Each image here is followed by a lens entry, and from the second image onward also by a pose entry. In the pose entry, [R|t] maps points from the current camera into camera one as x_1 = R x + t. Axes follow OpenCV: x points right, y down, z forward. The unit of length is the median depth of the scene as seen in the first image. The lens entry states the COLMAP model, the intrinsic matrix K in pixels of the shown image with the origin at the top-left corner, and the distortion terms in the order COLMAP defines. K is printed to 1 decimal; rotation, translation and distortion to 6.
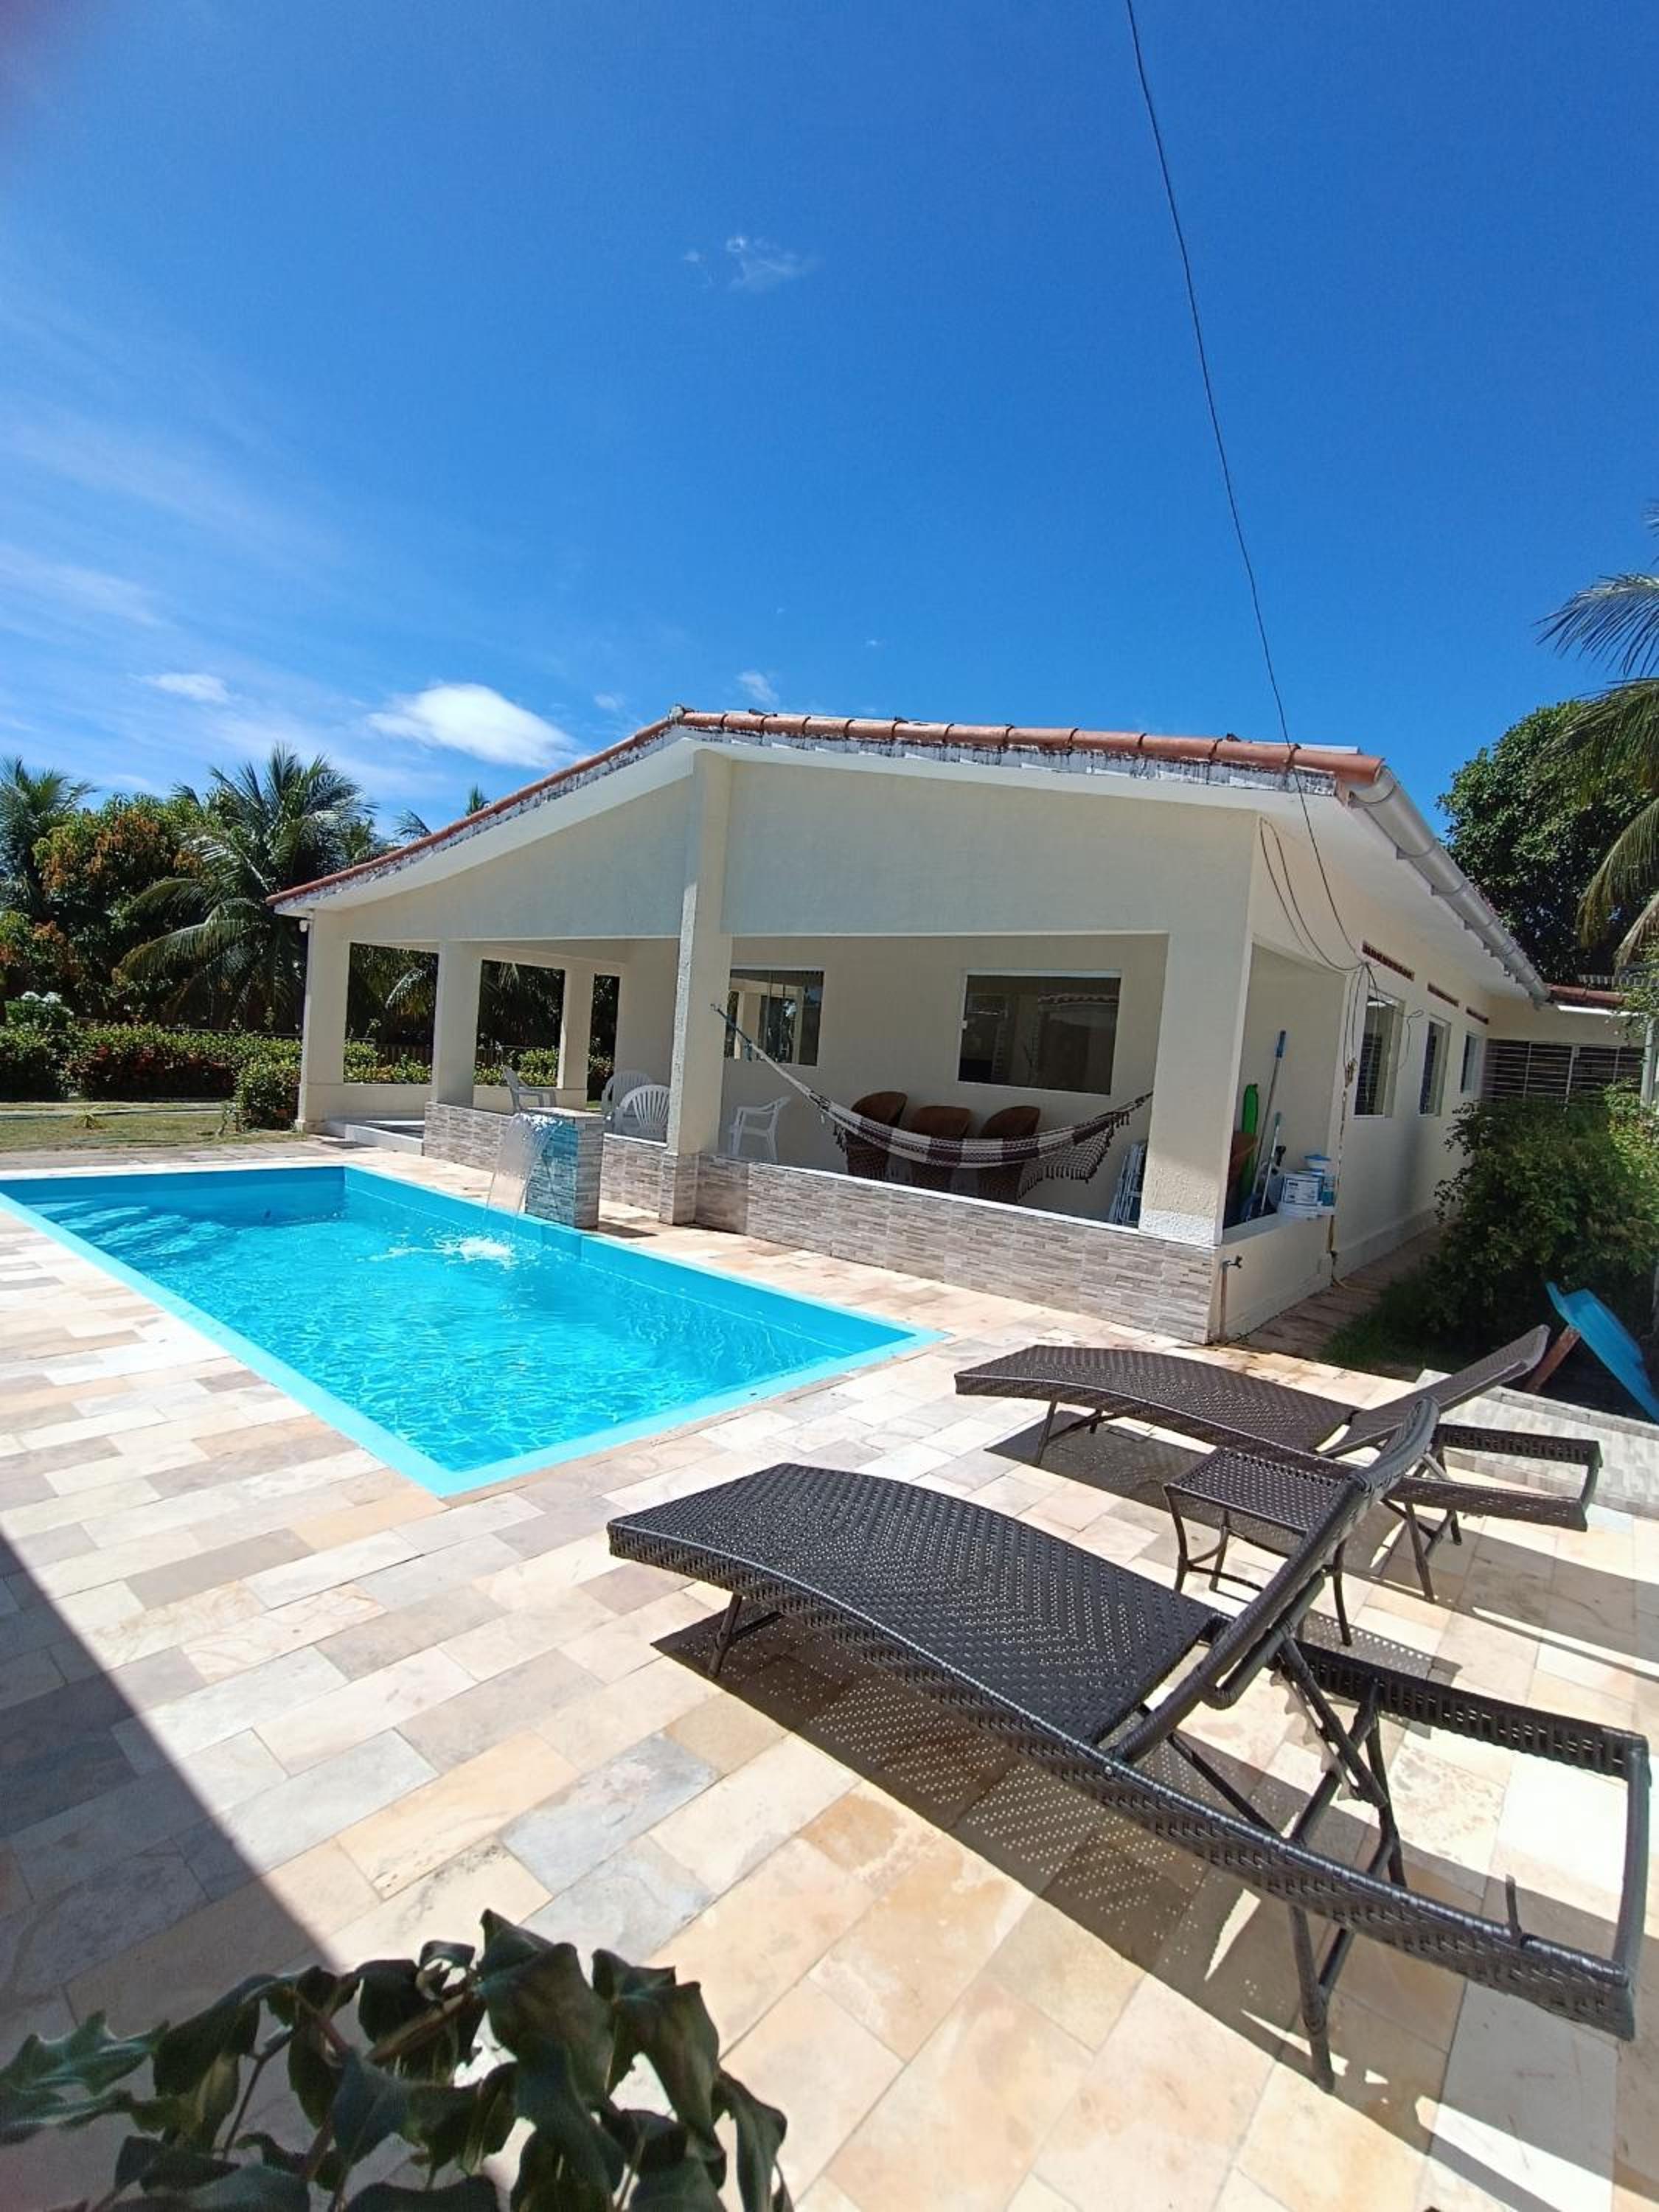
lens RADIAL K [[1006.6, 0, 832.9], [0, 1006.6, 1114.5], [0, 0, 1]] dist [-0.023918, 0.011581]
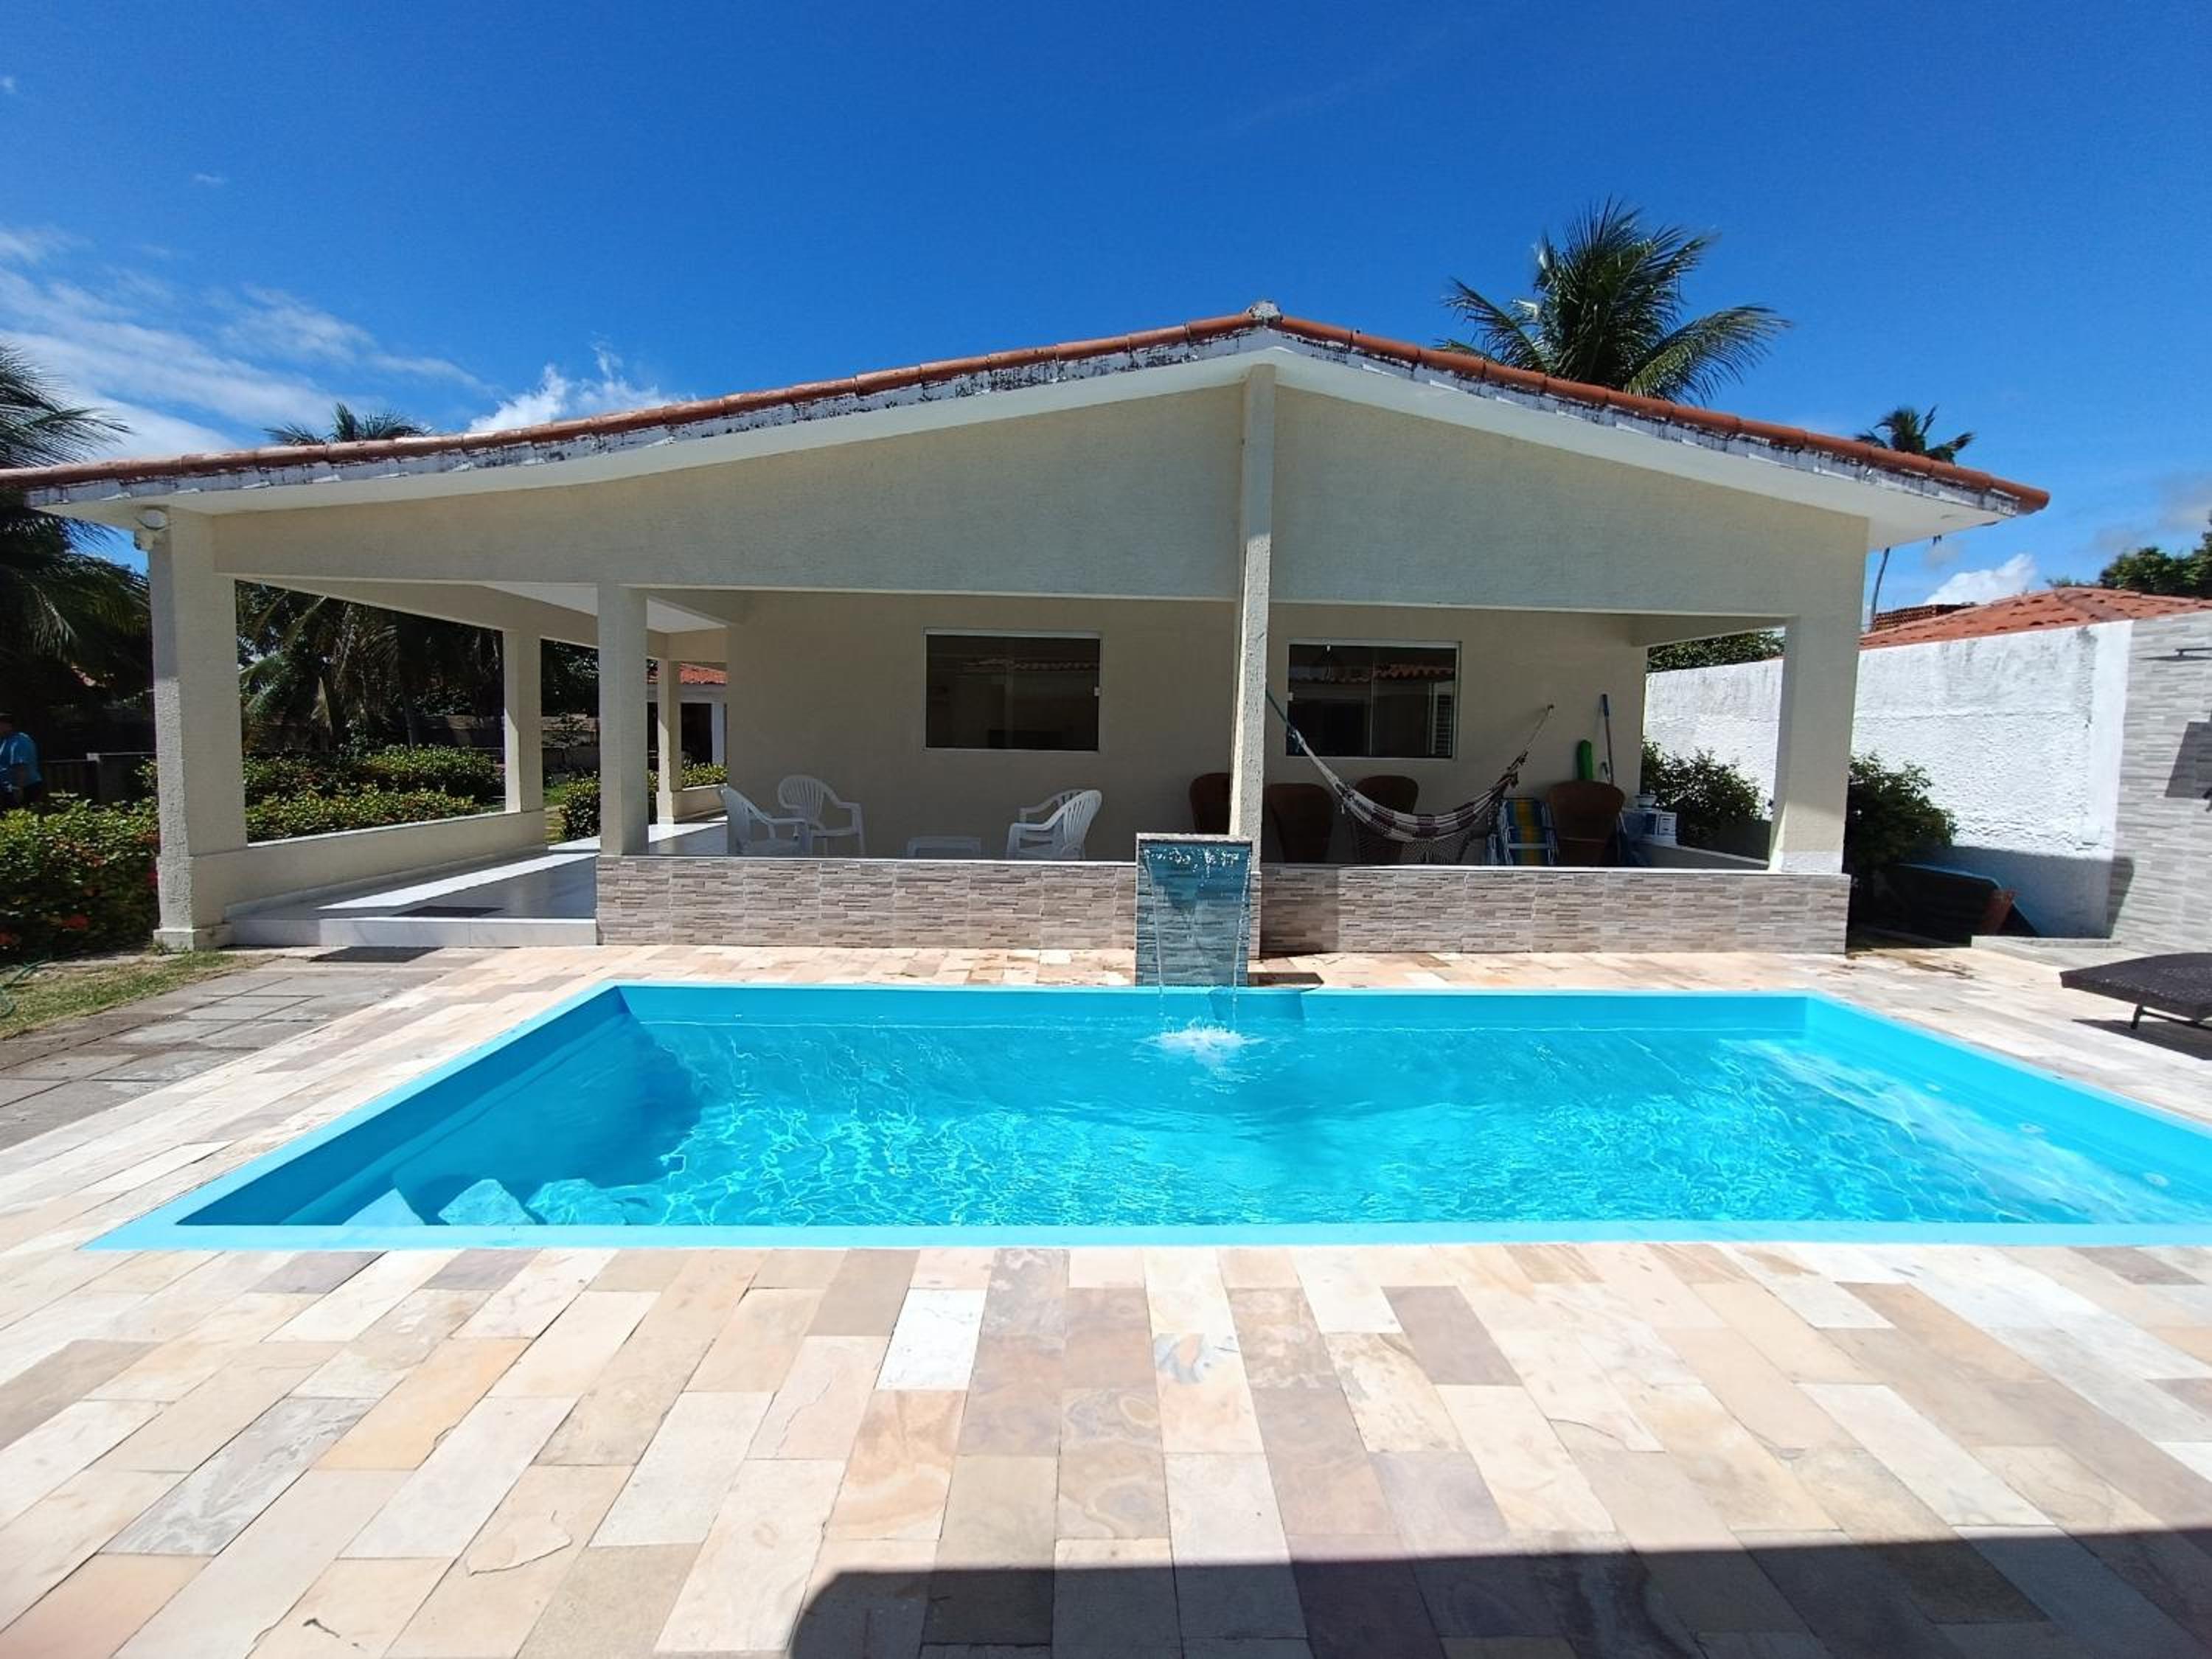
lens RADIAL K [[1006.7, 0, 1110.4], [0, 1006.7, 832.2], [0, 0, 1]] dist [-0.033866, 0.028745]
pose [[0.747641, -0.125013, 0.652231, -1.148760], [0.084121, 0.992039, 0.093718, -0.117255], [-0.658754, -0.015201, 0.752205, 0.699621]]
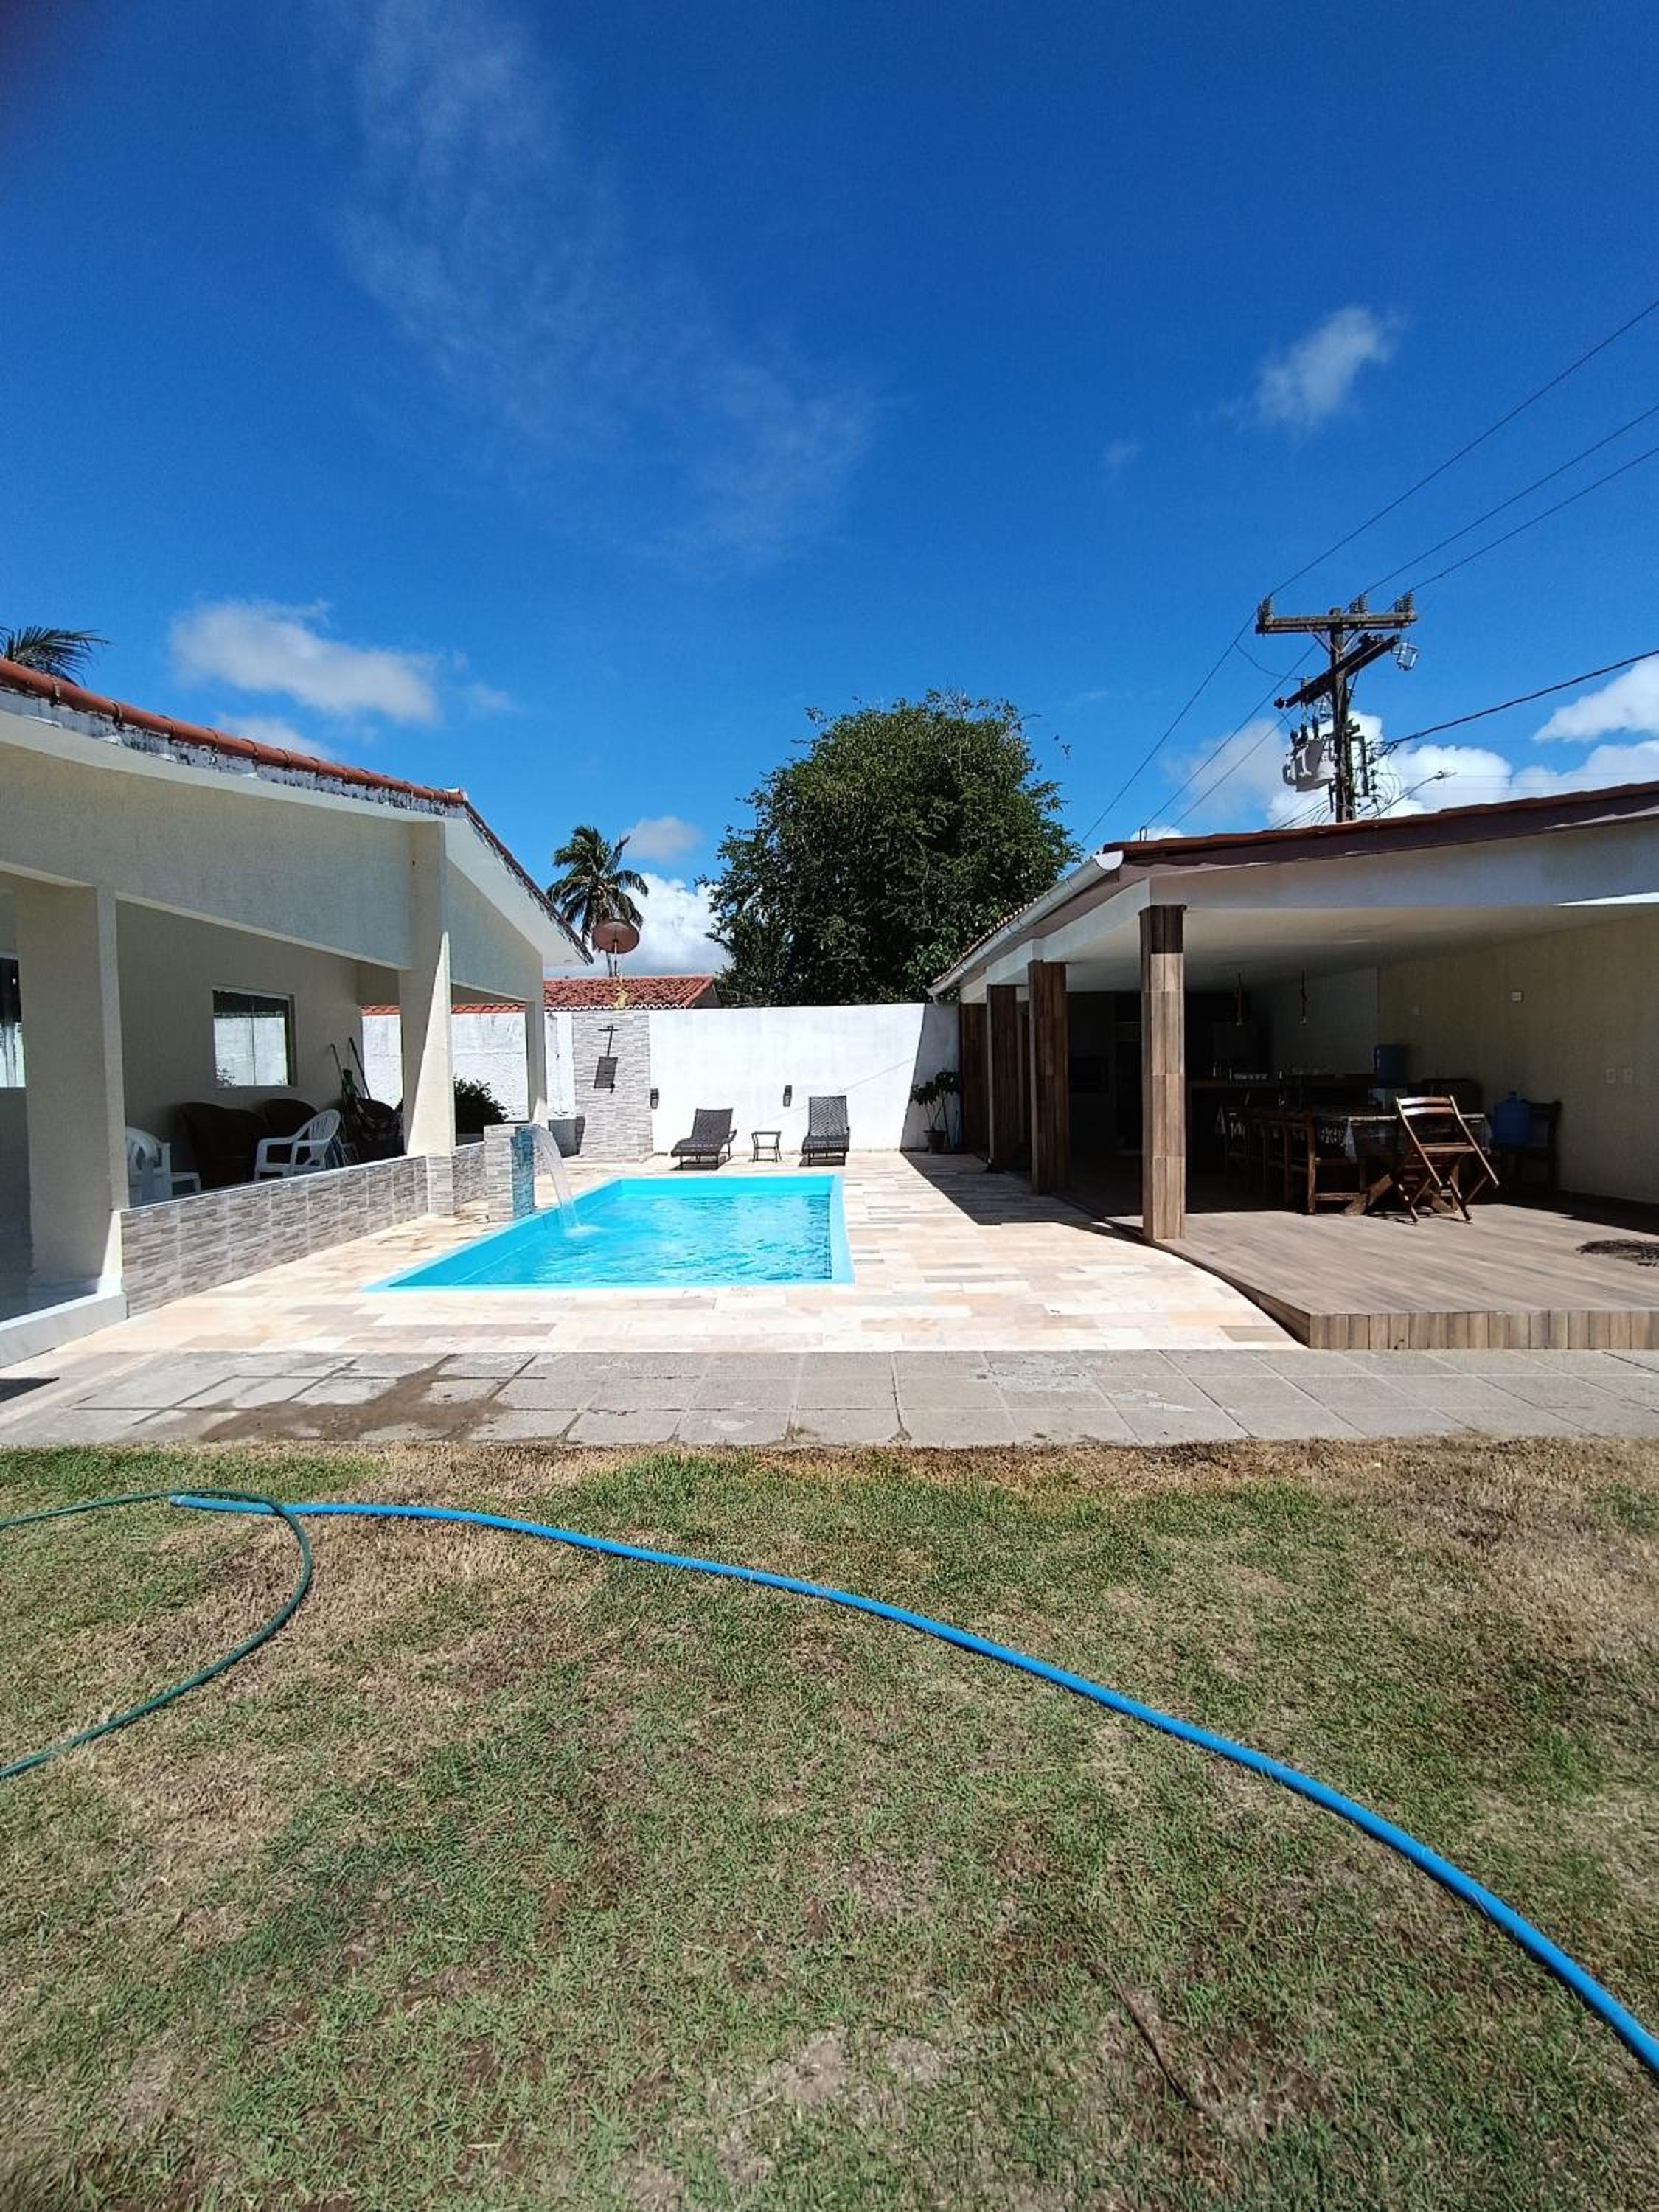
lens RADIAL K [[1003.6, 0, 834.7], [0, 1003.6, 1117.6], [0, 0, 1]] dist [-0.040398, 0.028241]
pose [[-0.632977, -0.095385, 0.768272, -2.044274], [0.021346, 0.989853, 0.140482, -0.245583], [-0.773876, 0.105321, -0.624518, 2.083698]]
